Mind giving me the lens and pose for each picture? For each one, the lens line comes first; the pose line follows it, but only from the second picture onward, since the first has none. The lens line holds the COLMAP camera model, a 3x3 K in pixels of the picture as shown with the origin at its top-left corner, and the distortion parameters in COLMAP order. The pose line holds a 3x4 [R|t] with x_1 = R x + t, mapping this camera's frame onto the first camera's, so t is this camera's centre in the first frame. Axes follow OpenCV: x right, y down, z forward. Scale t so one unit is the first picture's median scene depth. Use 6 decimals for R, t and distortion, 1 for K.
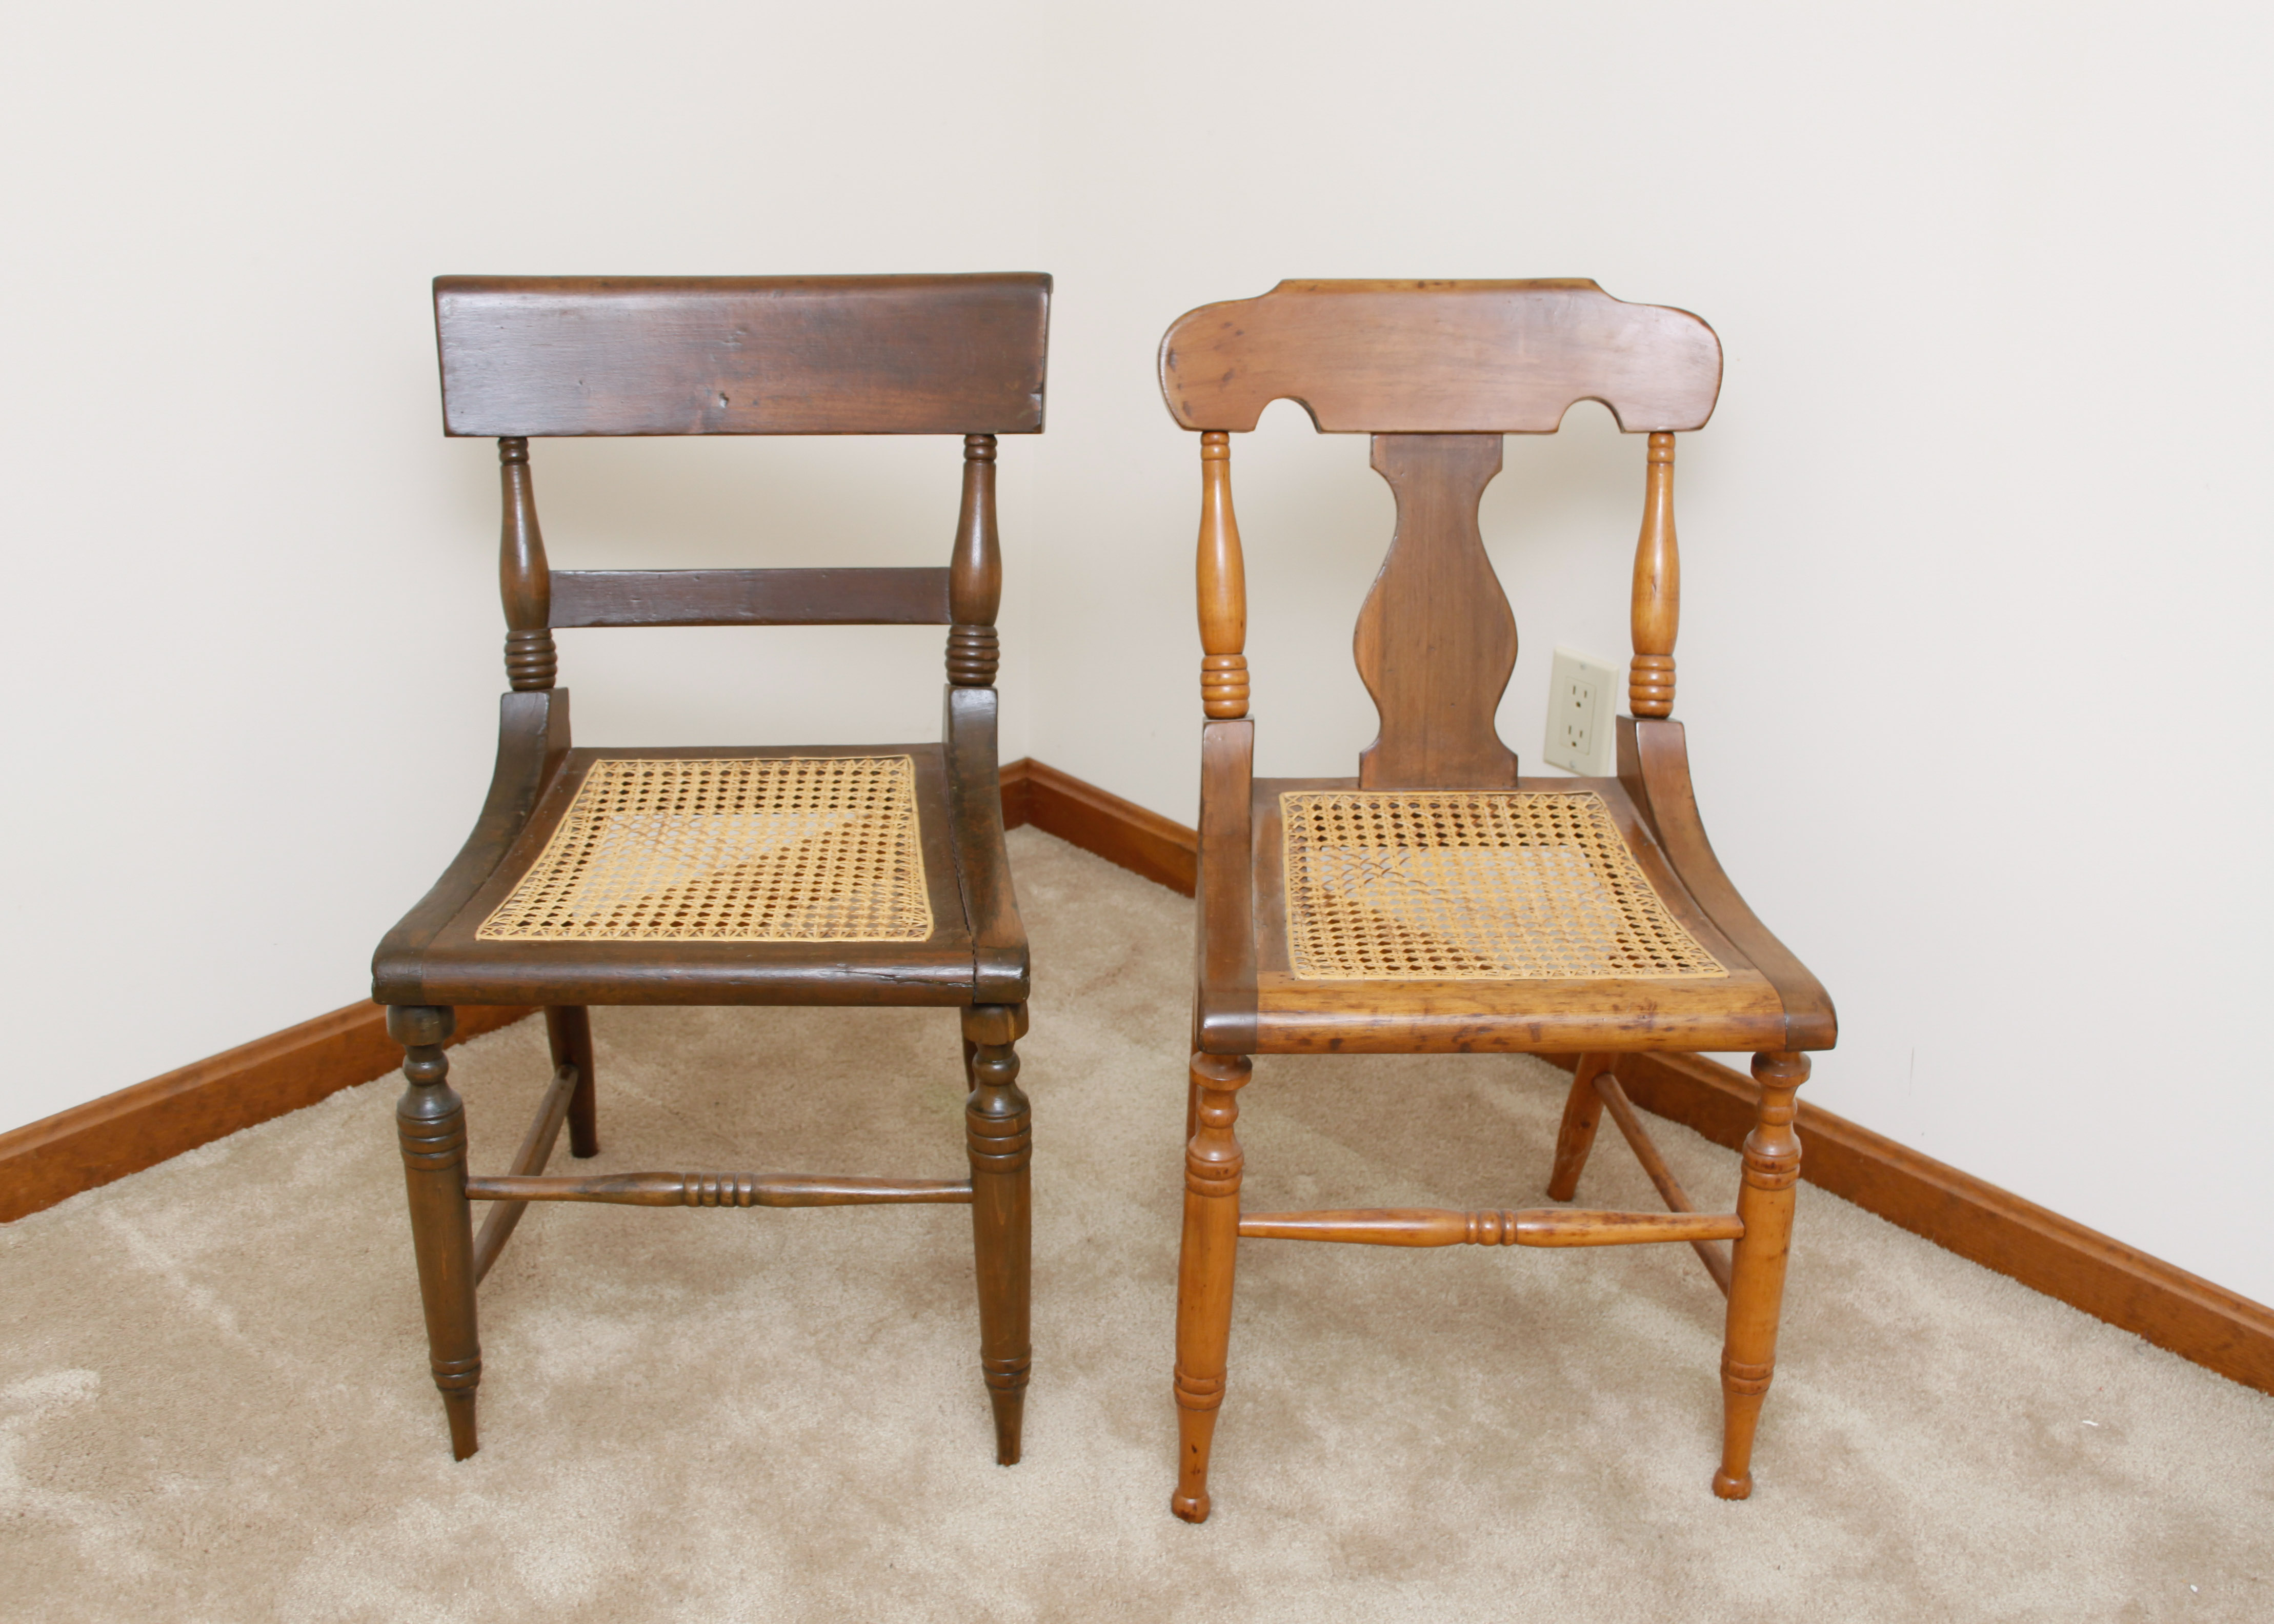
lens RADIAL K [[2813.1, 0, 1168.0], [0, 2813.1, 845.6], [0, 0, 1]] dist [-0.068978, 0.000000]
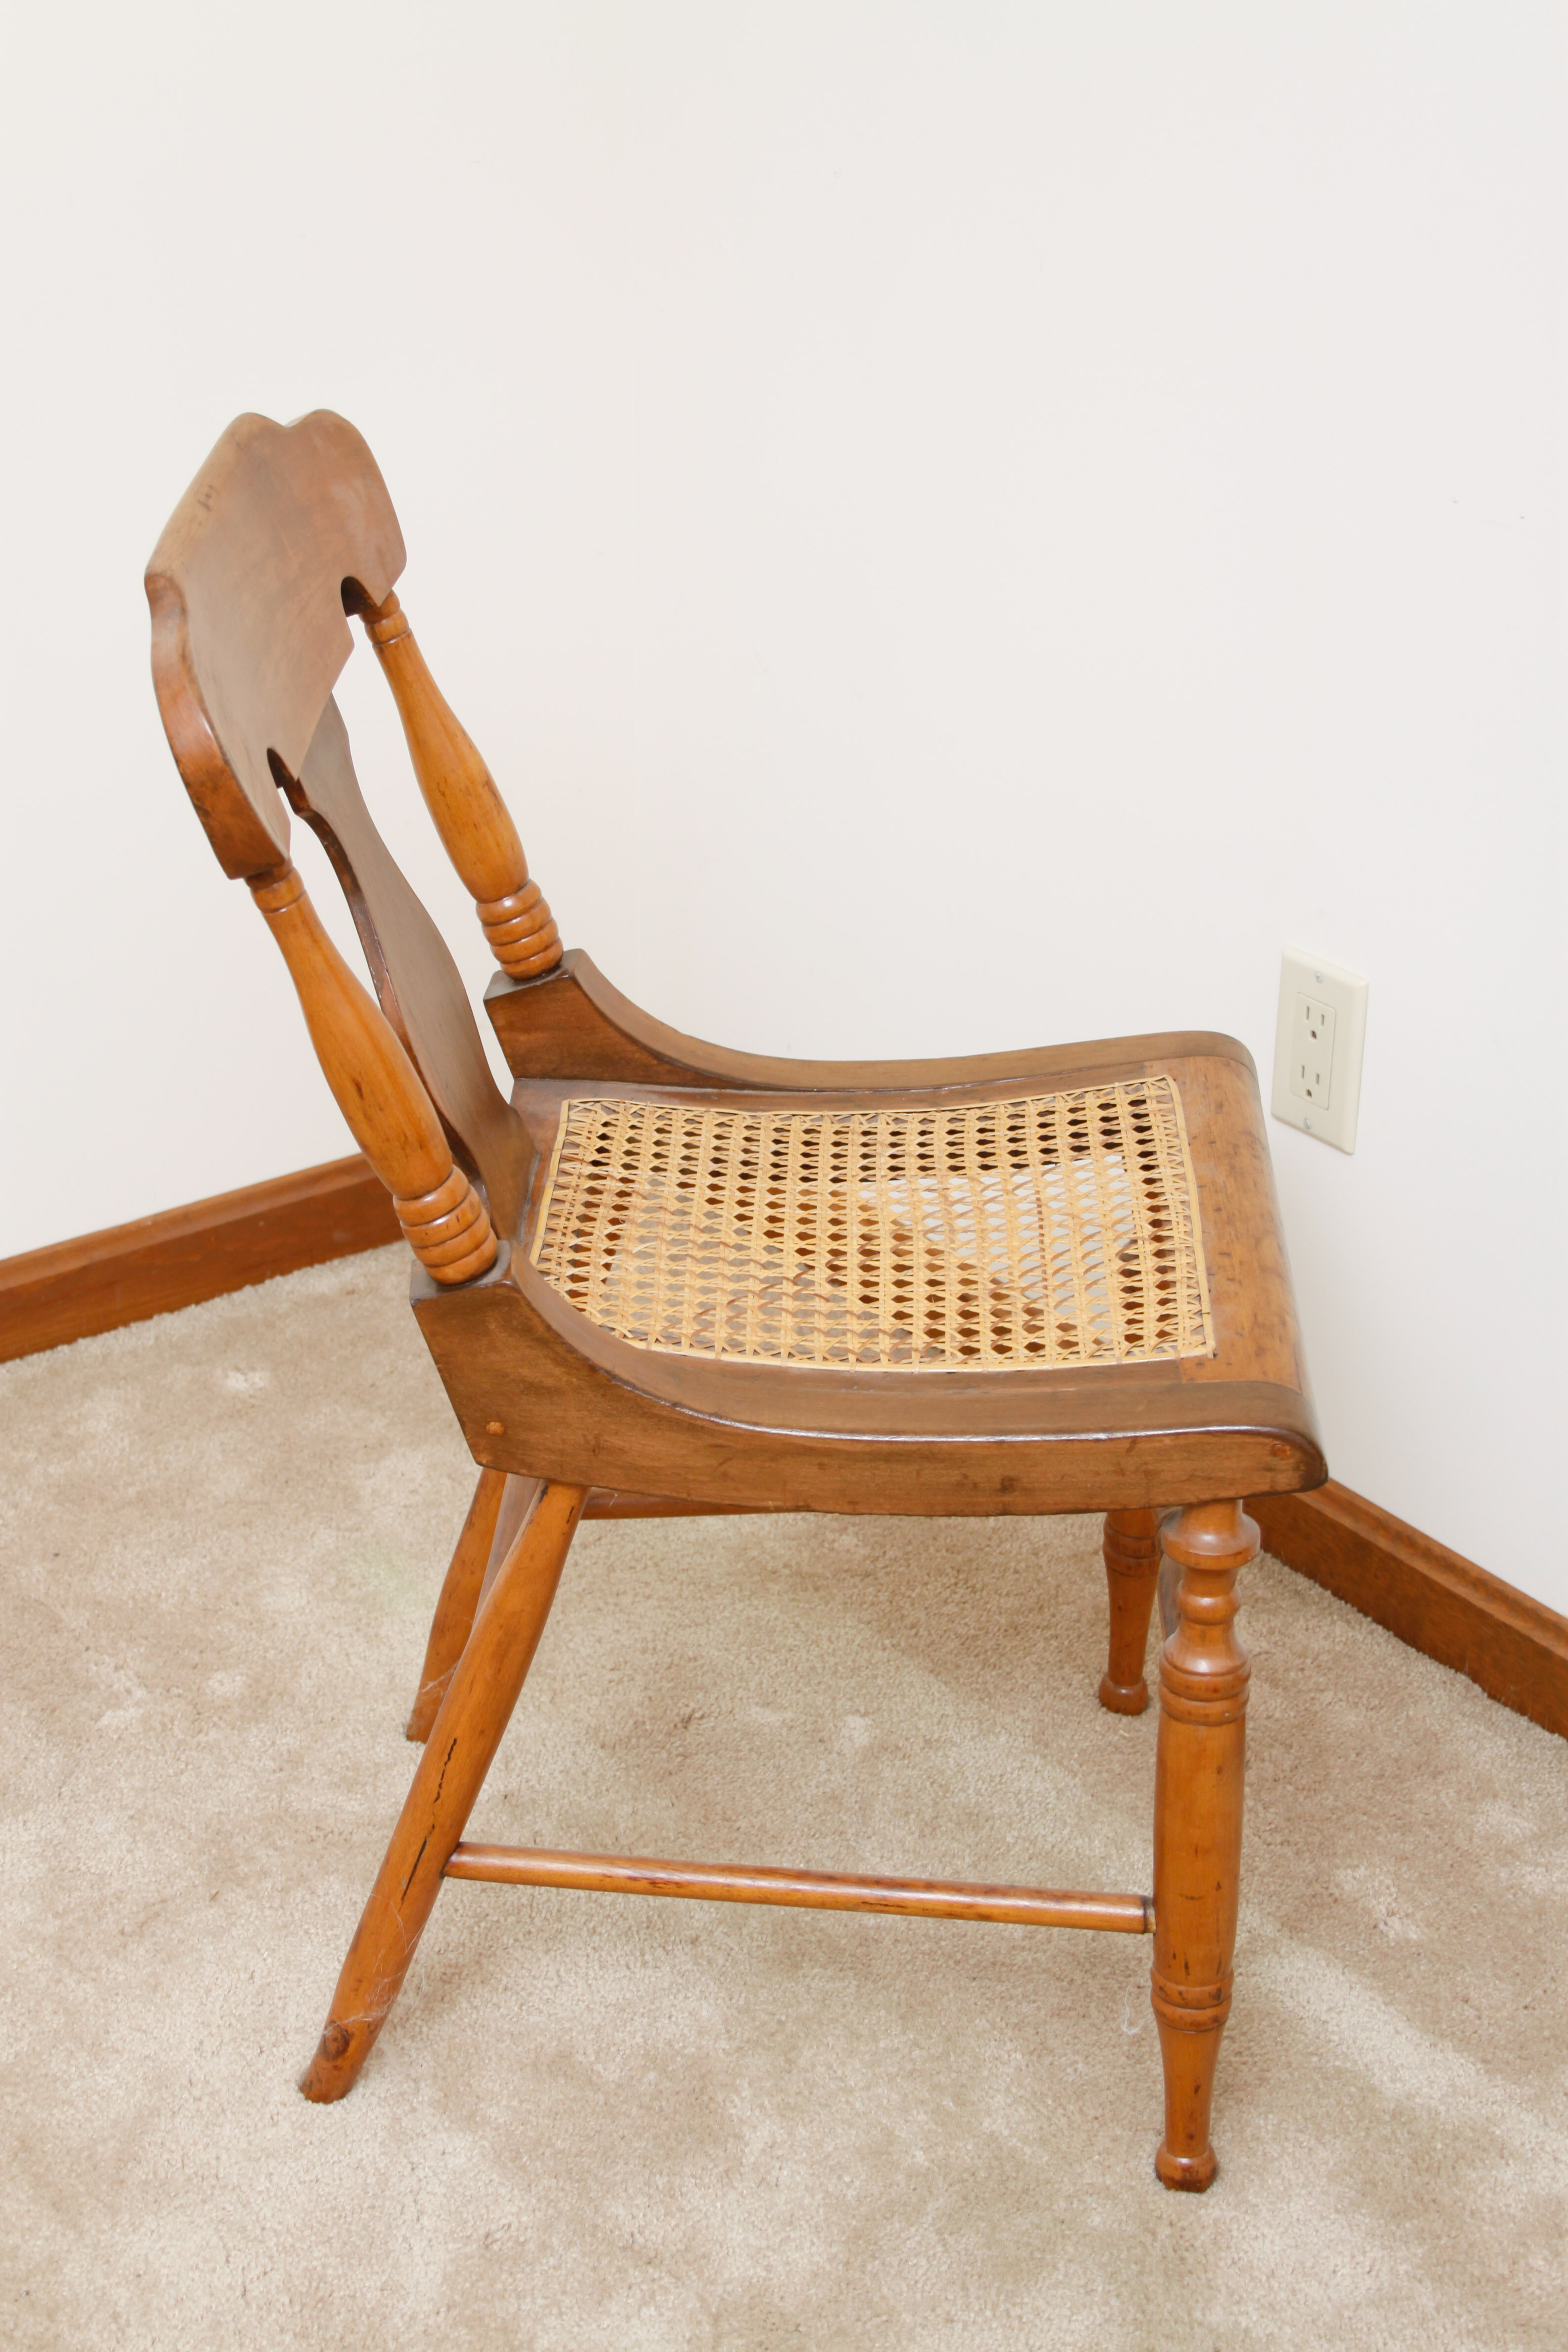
lens RADIAL K [[3603.4, 0, 782.9], [0, 3603.4, 1154.0], [0, 0, 1]] dist [-0.001648, 0.000000]
pose [[0.986610, 0.042246, -0.157533, 0.183627], [-0.041417, 0.999105, 0.008546, -0.027892], [0.157753, -0.001907, 0.987477, 0.158119]]
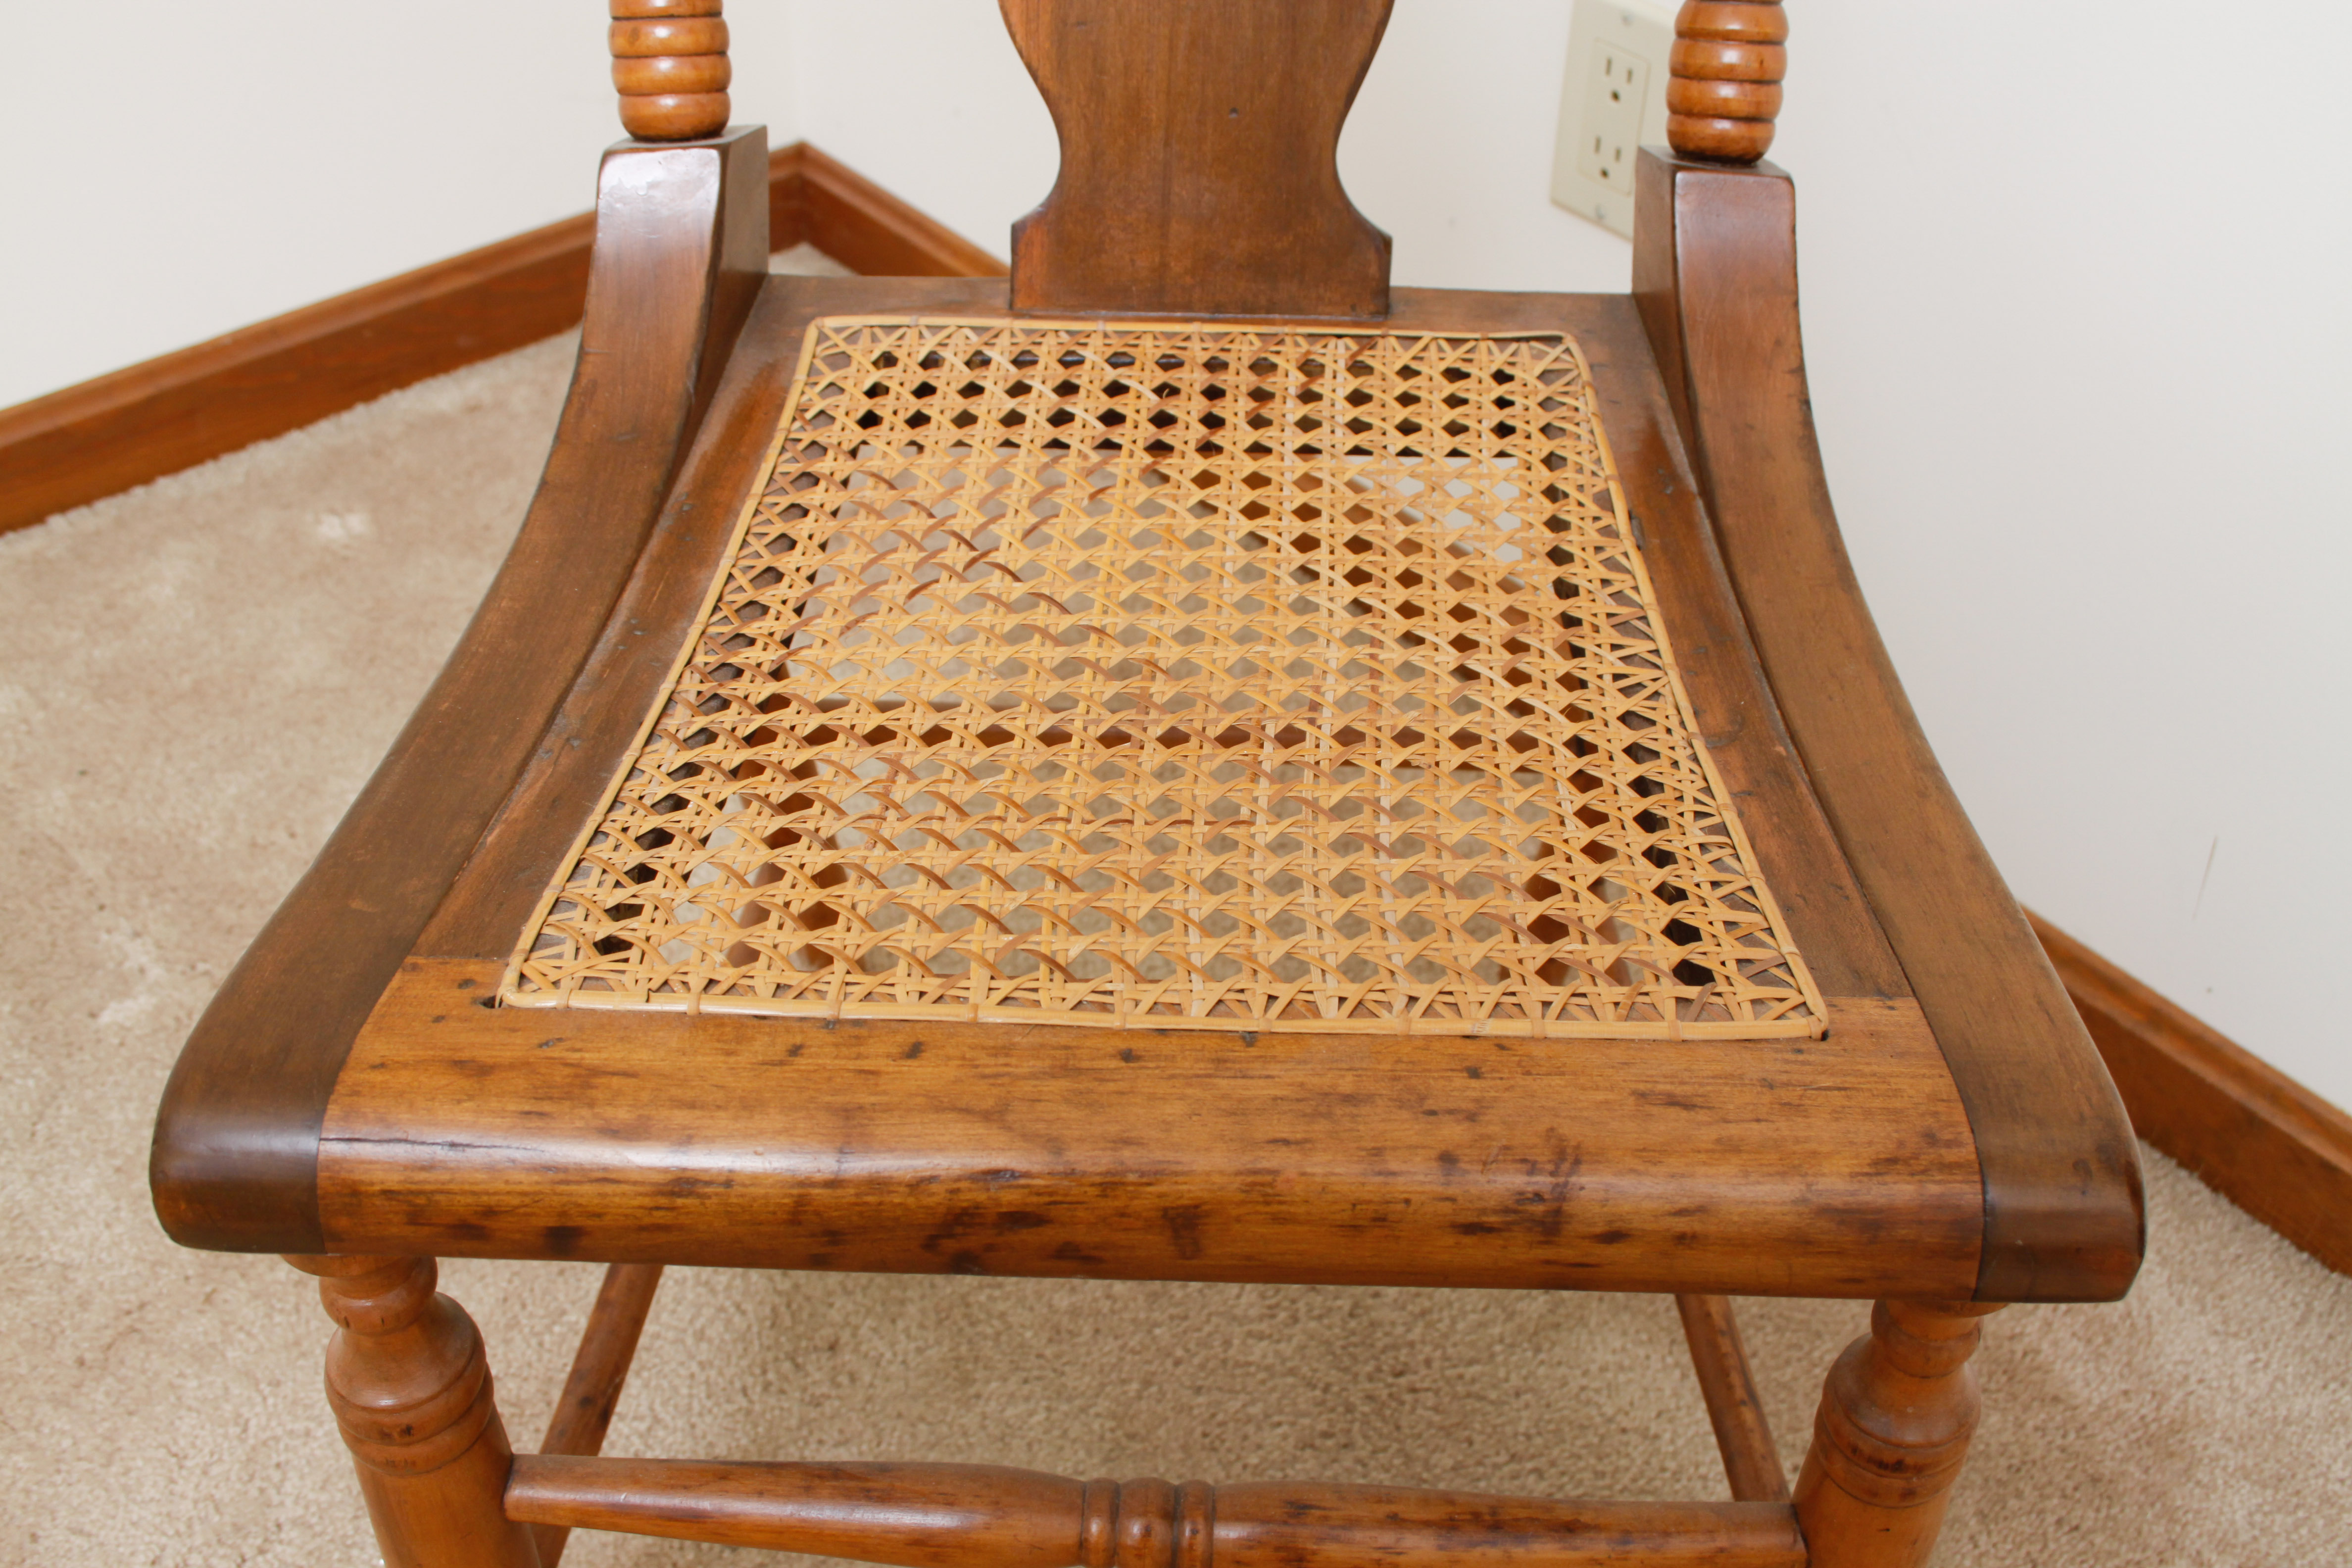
lens RADIAL K [[2359.4, 0, 1207.3], [0, 2359.4, 806.4], [0, 0, 1]] dist [-0.070100, 0.000000]
pose [[0.996079, 0.048193, -0.074191, 0.128188], [-0.026576, 0.962871, 0.268651, -0.044319], [0.084383, -0.265626, 0.960376, 0.642743]]
